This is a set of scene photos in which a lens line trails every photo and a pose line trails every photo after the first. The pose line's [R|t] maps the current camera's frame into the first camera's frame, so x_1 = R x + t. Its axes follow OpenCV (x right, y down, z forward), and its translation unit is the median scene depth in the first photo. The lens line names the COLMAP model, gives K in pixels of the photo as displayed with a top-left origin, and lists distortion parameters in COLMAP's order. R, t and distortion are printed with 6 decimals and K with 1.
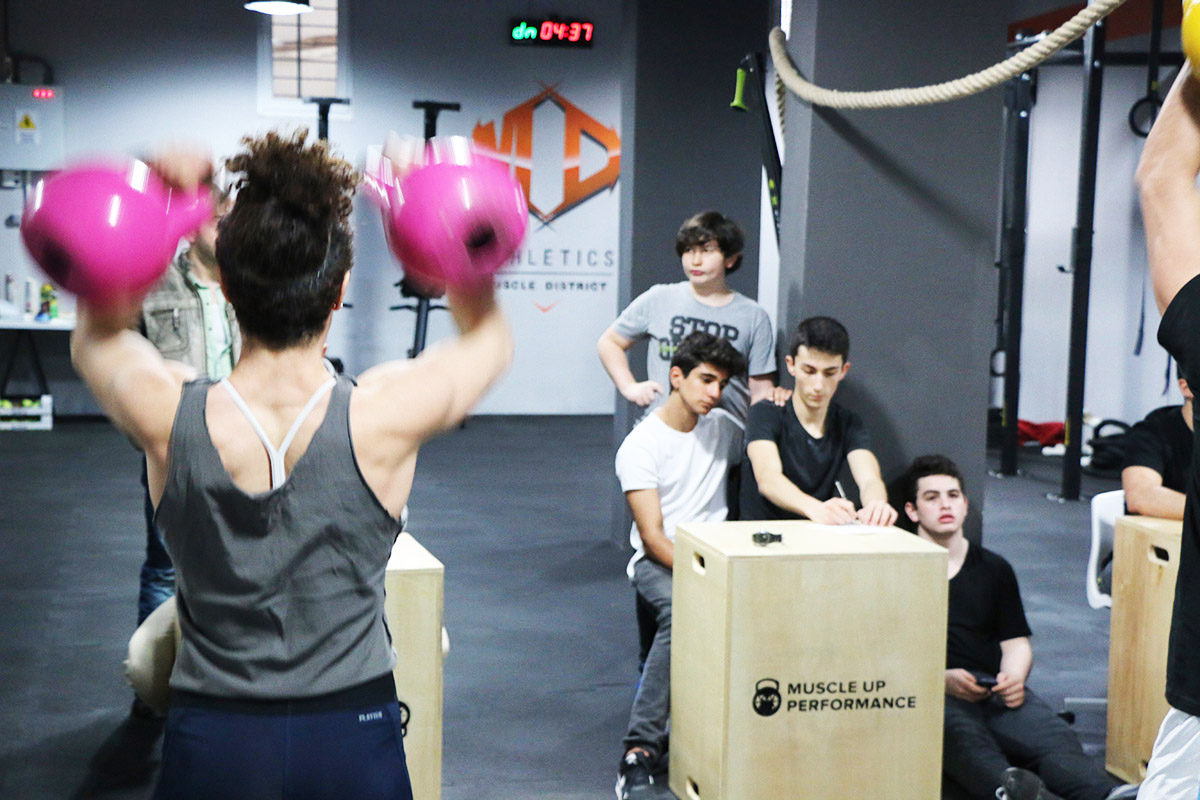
lens RADIAL K [[2008.6, 0, 585.5], [0, 2008.6, 402.7], [0, 0, 1]] dist [0.101329, 0.932358]
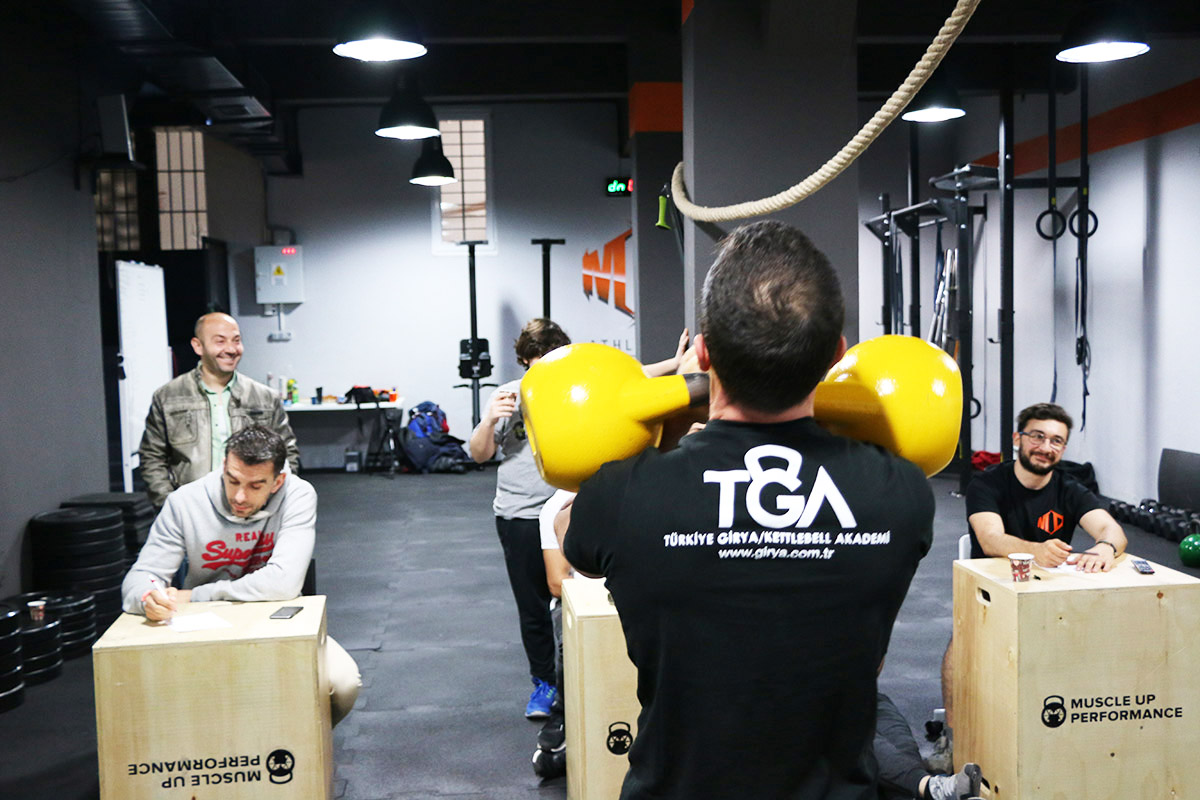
lens RADIAL K [[1284.6, 0, 600.0], [0, 1284.6, 400.0], [0, 0, 1]] dist [-0.046404, 0.003779]
pose [[0.990133, -0.037004, -0.135159, 0.117511], [0.033504, 0.999044, -0.028080, -0.015765], [0.136069, 0.023275, 0.990426, 0.178617]]
